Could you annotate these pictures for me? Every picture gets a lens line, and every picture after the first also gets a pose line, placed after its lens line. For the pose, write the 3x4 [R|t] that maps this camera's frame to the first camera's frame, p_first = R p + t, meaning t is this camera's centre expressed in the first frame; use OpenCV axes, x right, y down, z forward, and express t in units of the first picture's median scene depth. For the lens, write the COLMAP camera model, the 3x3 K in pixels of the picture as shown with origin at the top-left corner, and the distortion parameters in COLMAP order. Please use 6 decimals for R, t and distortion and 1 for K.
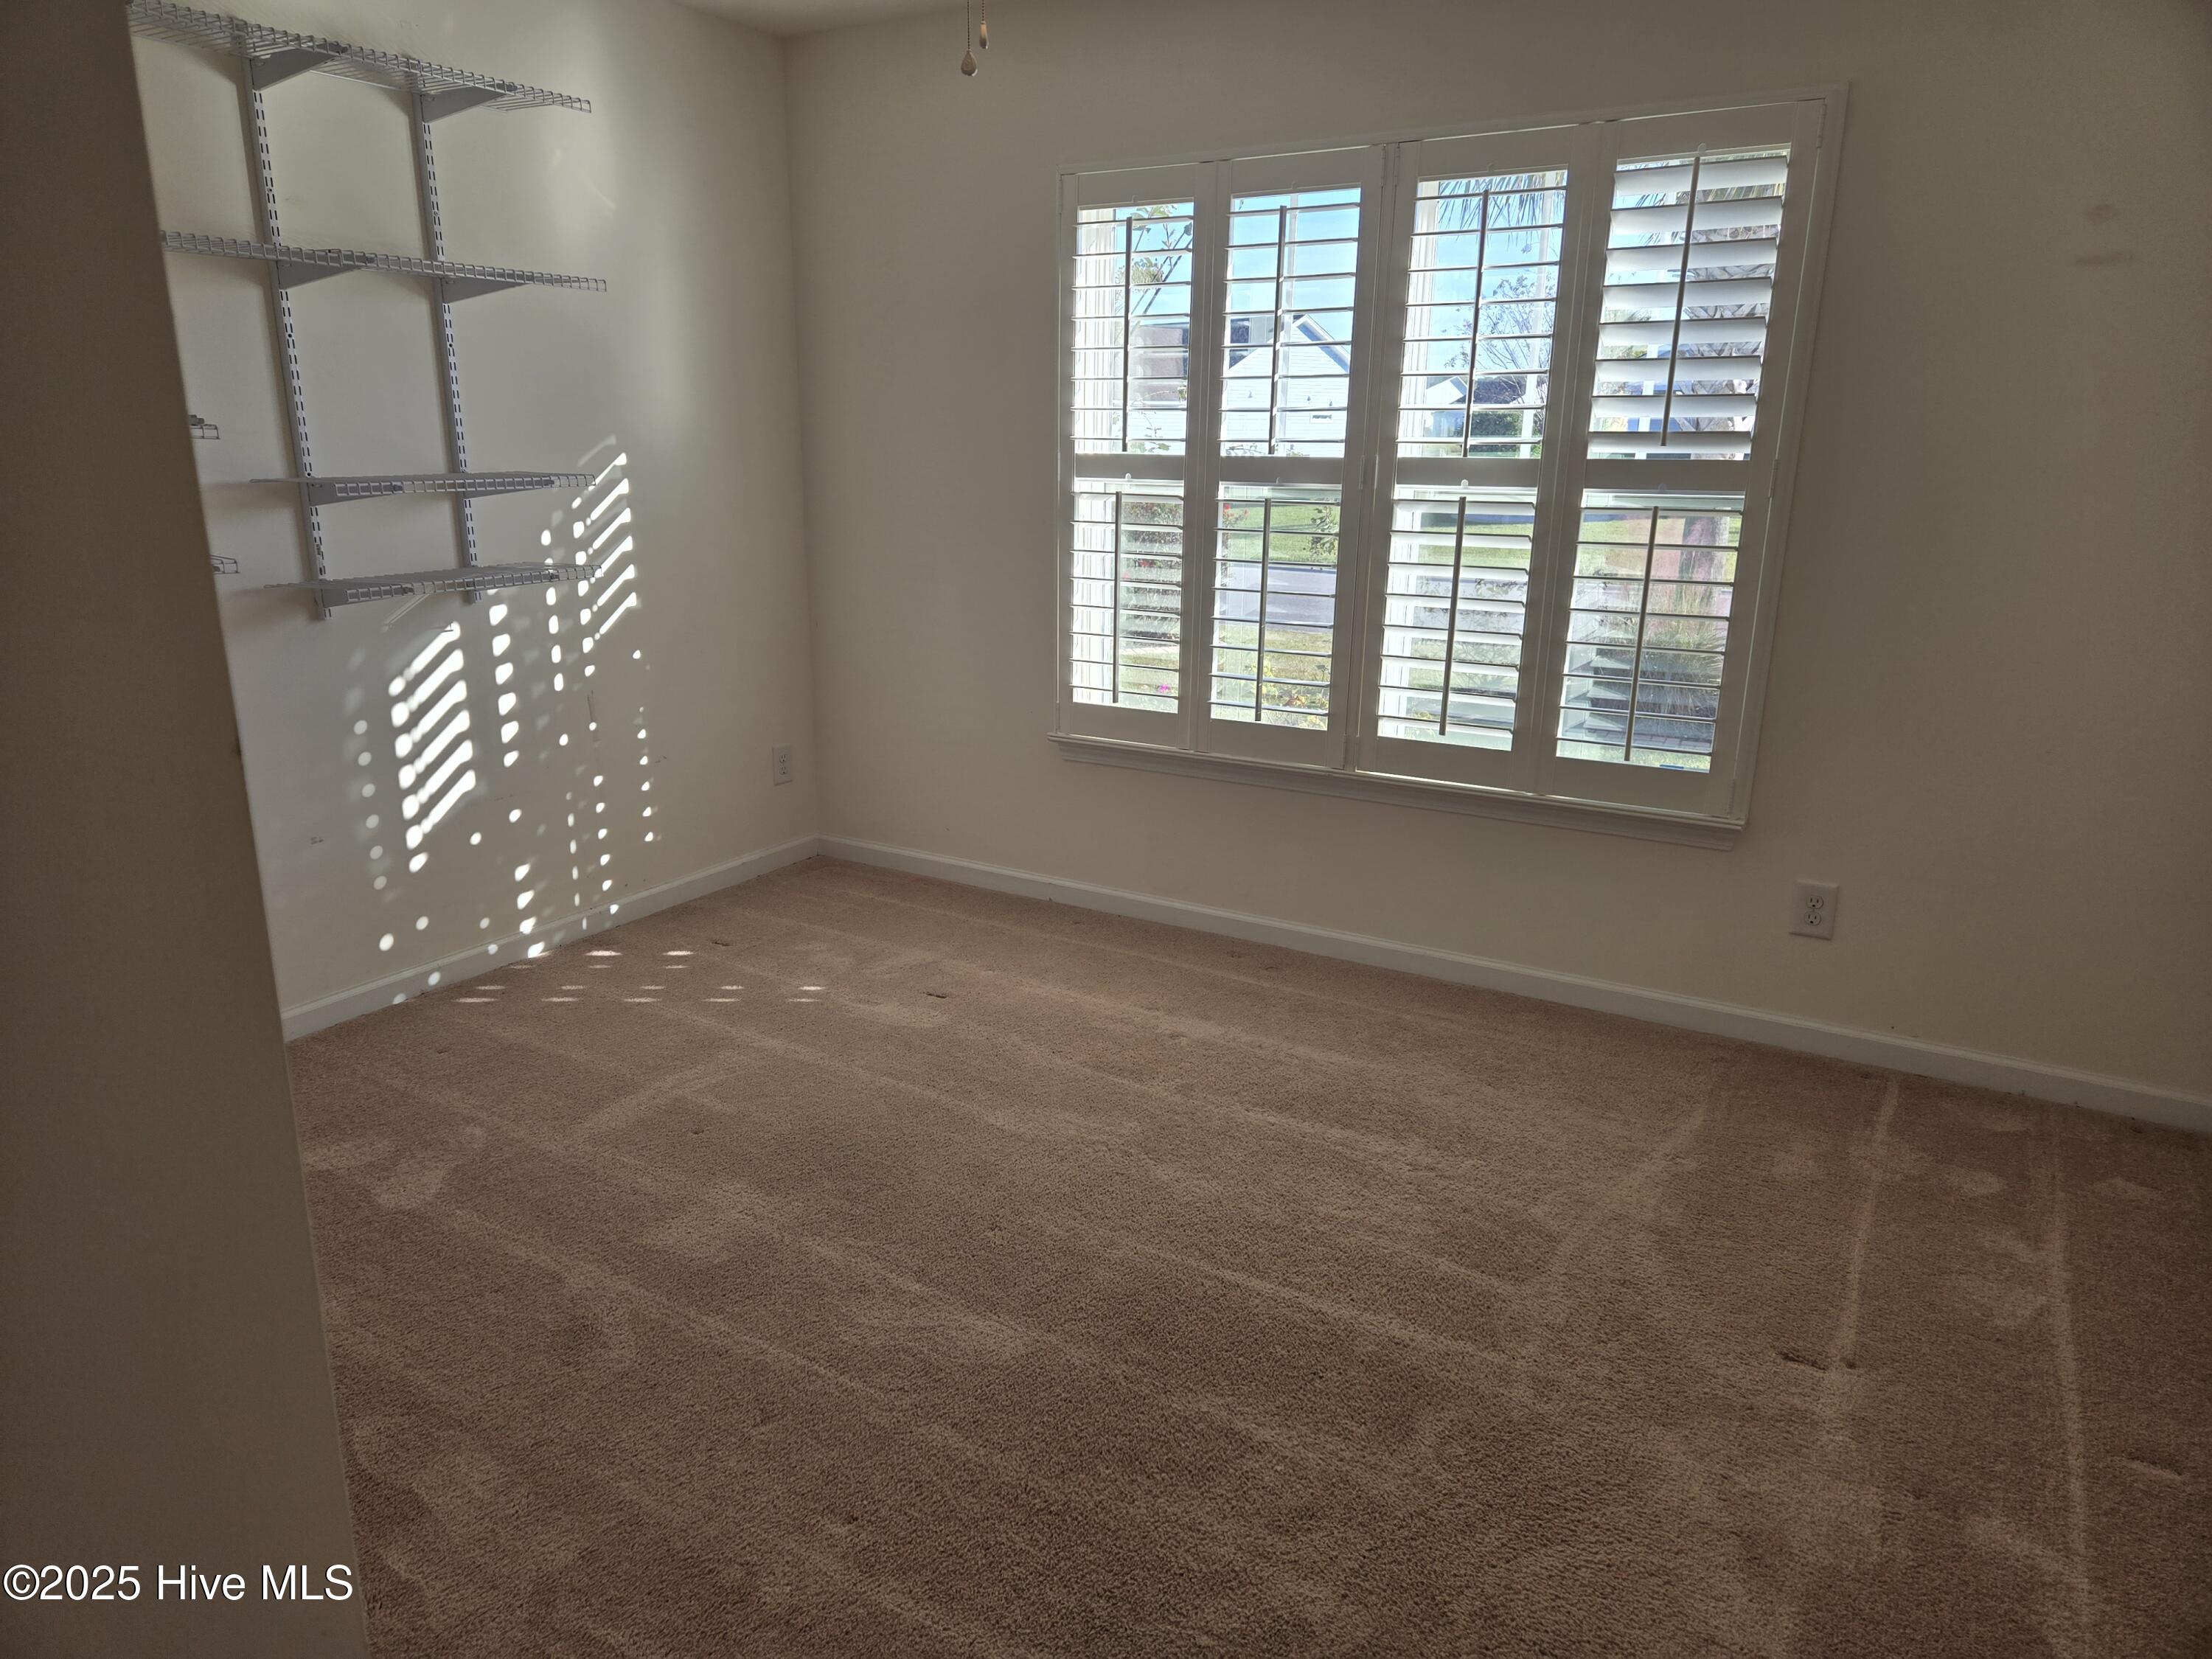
lens RADIAL K [[1476.3, 0, 1095.8], [0, 1476.3, 828.0], [0, 0, 1]] dist [0.077946, -0.054668]
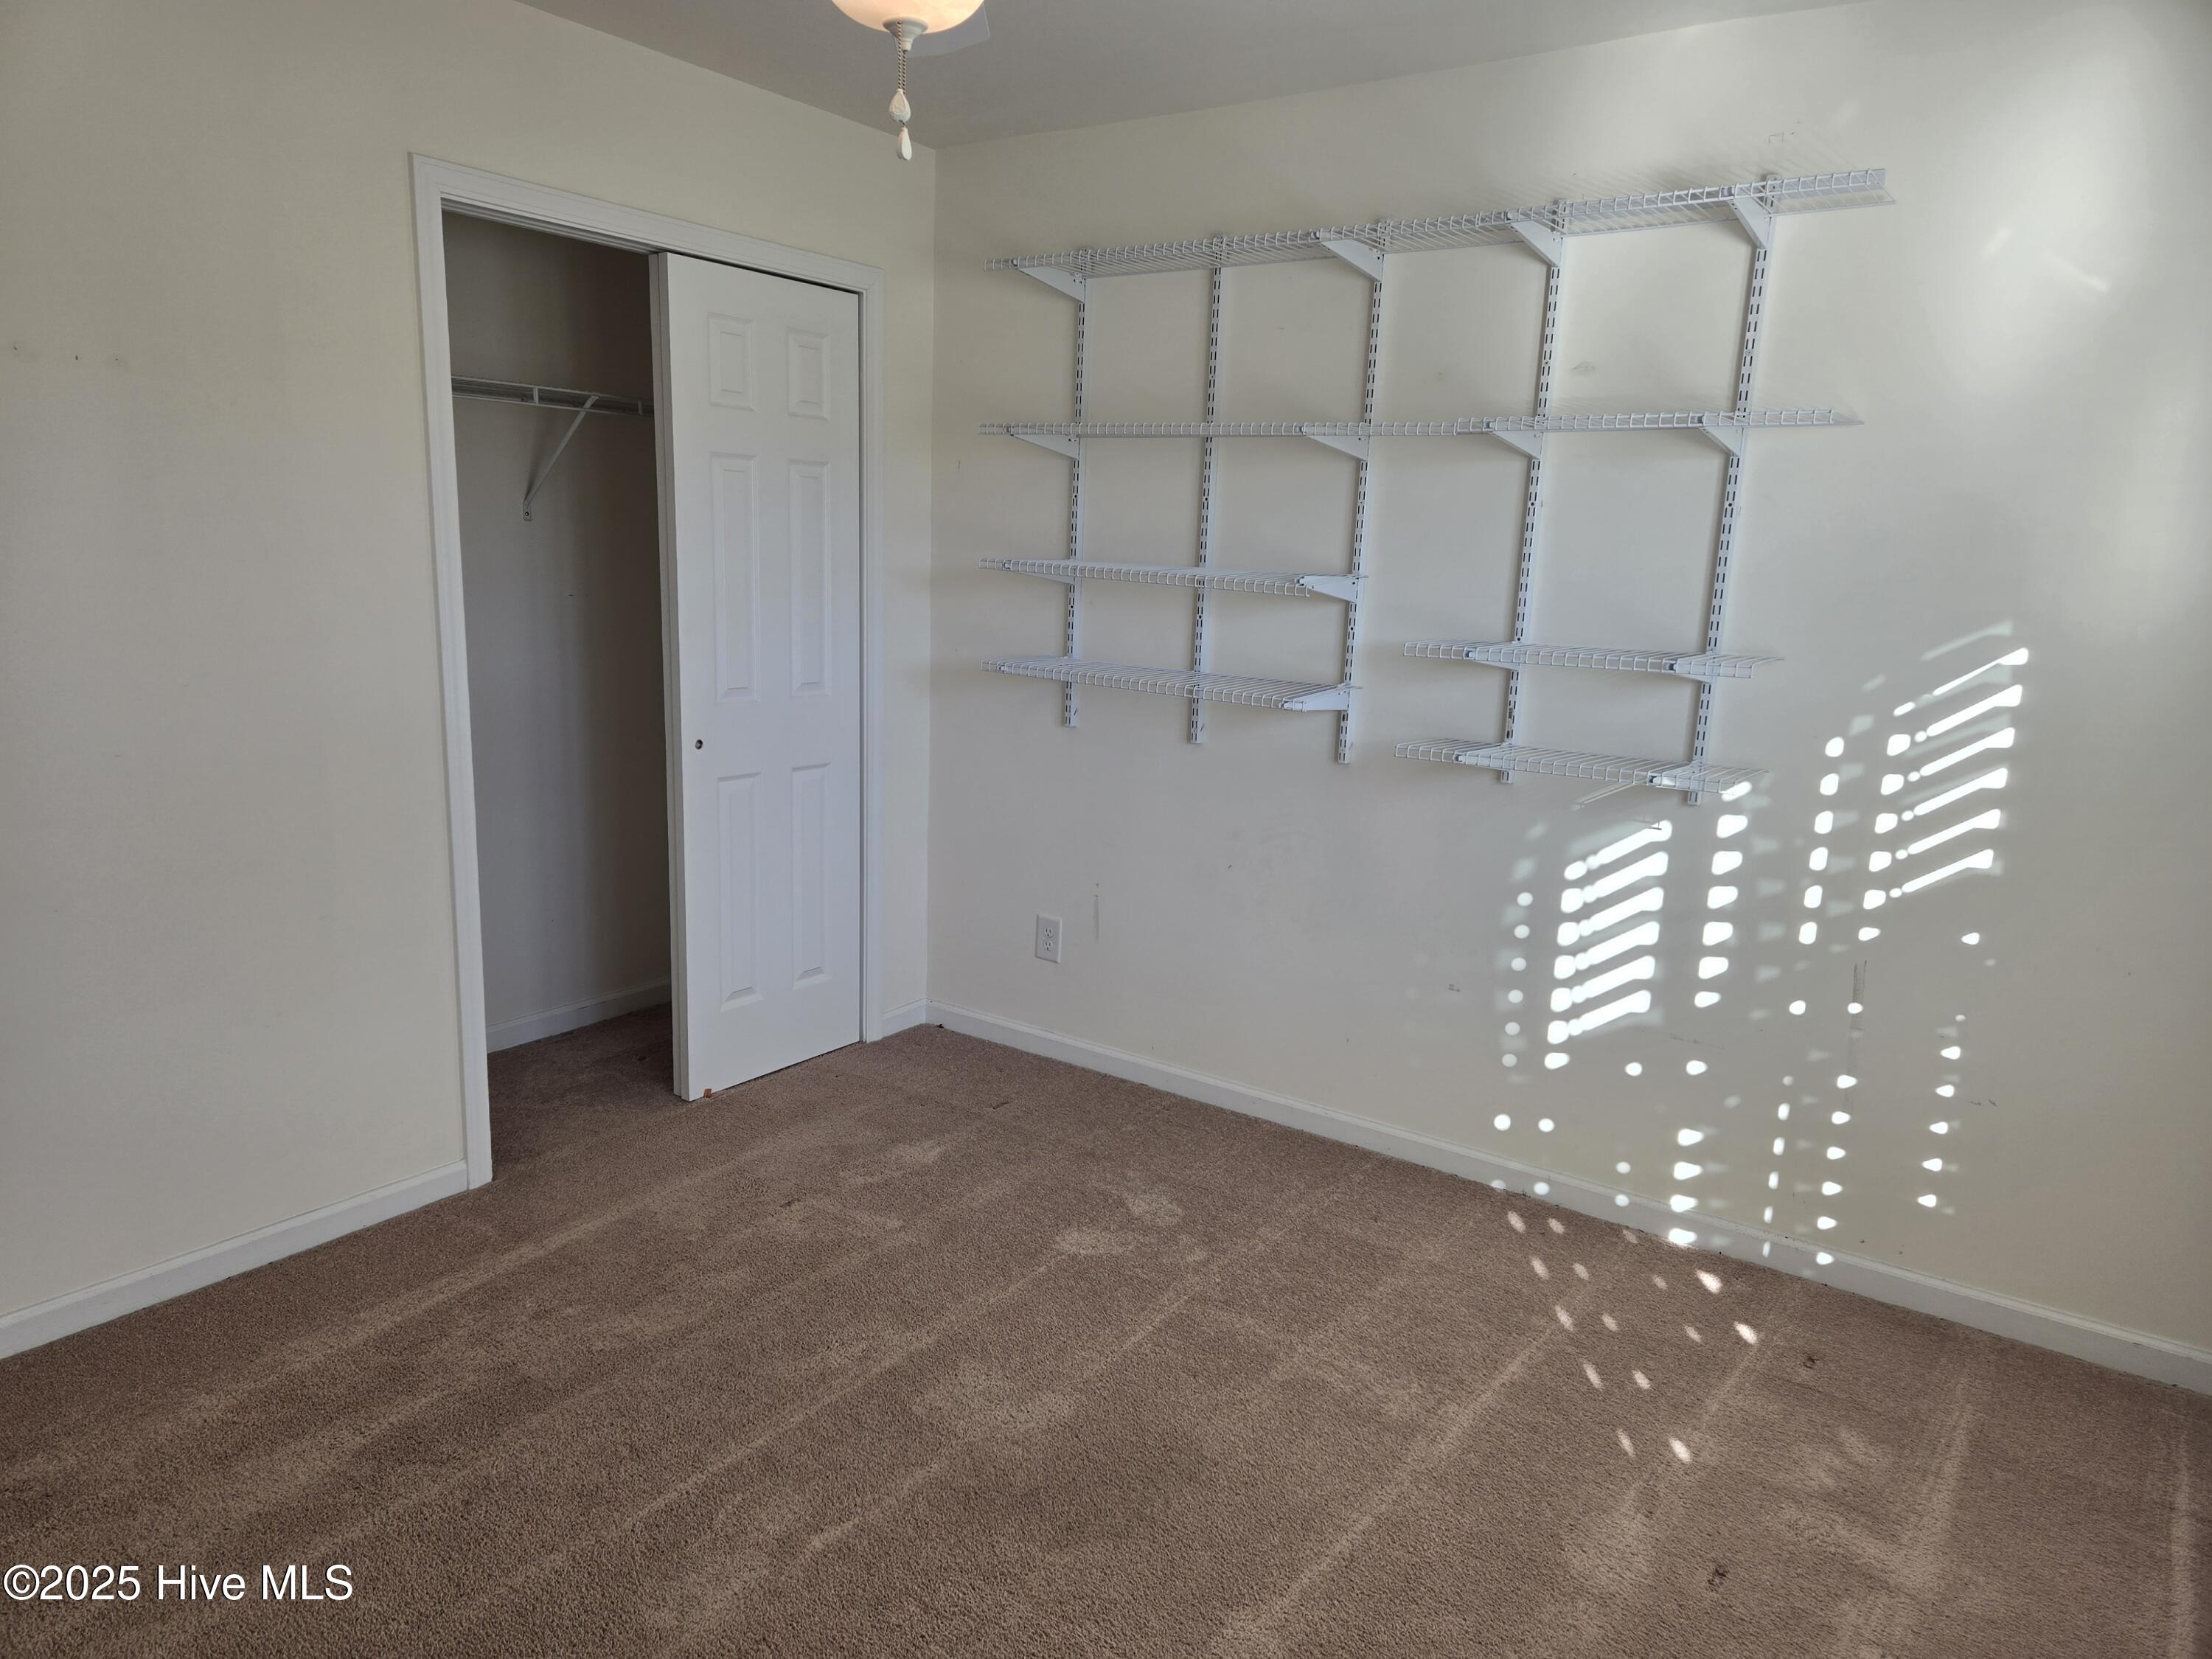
lens RADIAL K [[1476.3, 0, 1089.6], [0, 1476.3, 834.8], [0, 0, 1]] dist [0.077946, -0.054668]
pose [[-0.093927, 0.180481, -0.979084, 0.418831], [-0.293866, 0.934588, 0.200470, -0.194844], [0.951221, 0.306549, -0.034745, 0.684905]]
